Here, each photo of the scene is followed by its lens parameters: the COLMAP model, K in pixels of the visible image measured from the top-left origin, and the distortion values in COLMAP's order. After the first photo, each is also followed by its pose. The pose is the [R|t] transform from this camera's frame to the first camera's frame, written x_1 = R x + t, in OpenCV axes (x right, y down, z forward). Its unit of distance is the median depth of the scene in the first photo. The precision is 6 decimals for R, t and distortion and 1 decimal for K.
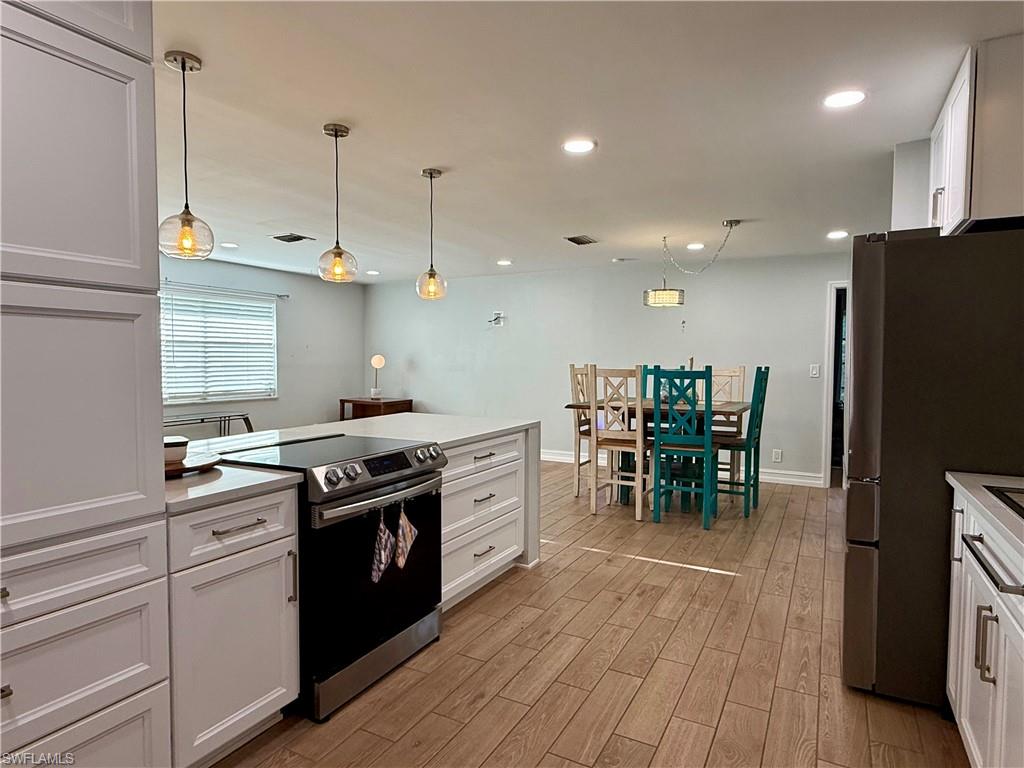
lens RADIAL K [[602.1, 0, 512.0], [0, 602.1, 384.0], [0, 0, 1]] dist [-0.001181, -0.000226]
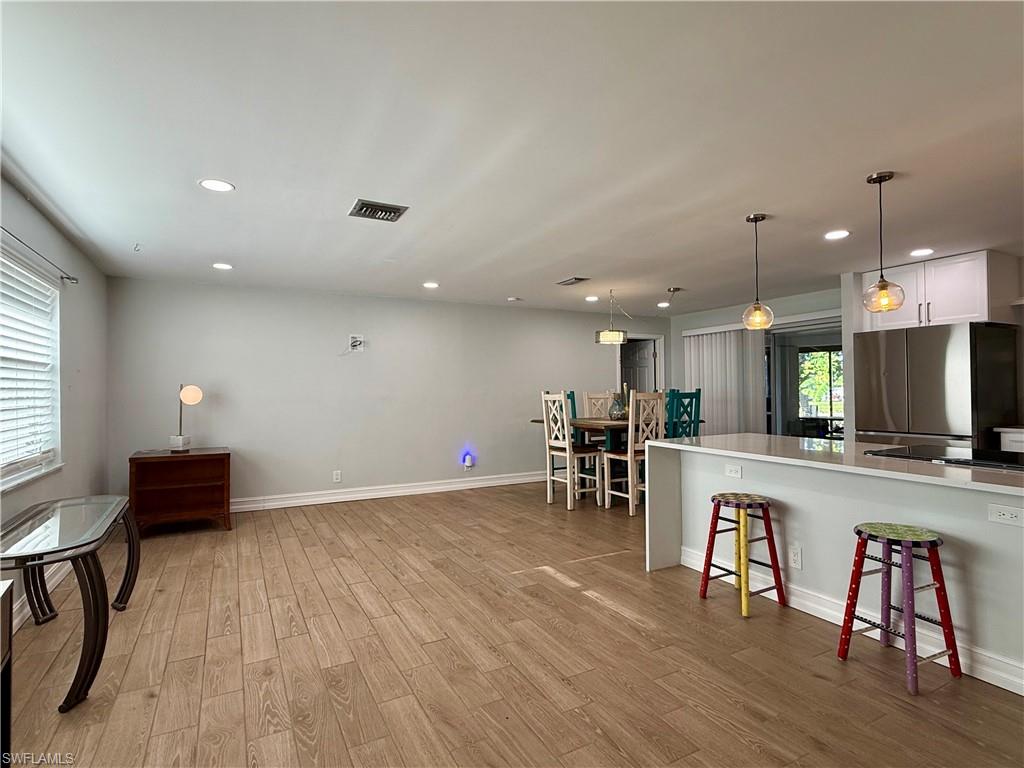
lens RADIAL K [[522.0, 0, 511.9], [0, 522.0, 385.7], [0, 0, 1]] dist [-0.001174, 0.000282]
pose [[0.545744, -0.007898, 0.837915, -0.731762], [0.048761, 0.998560, -0.022346, -0.024213], [-0.836532, 0.053053, 0.545344, 0.536065]]
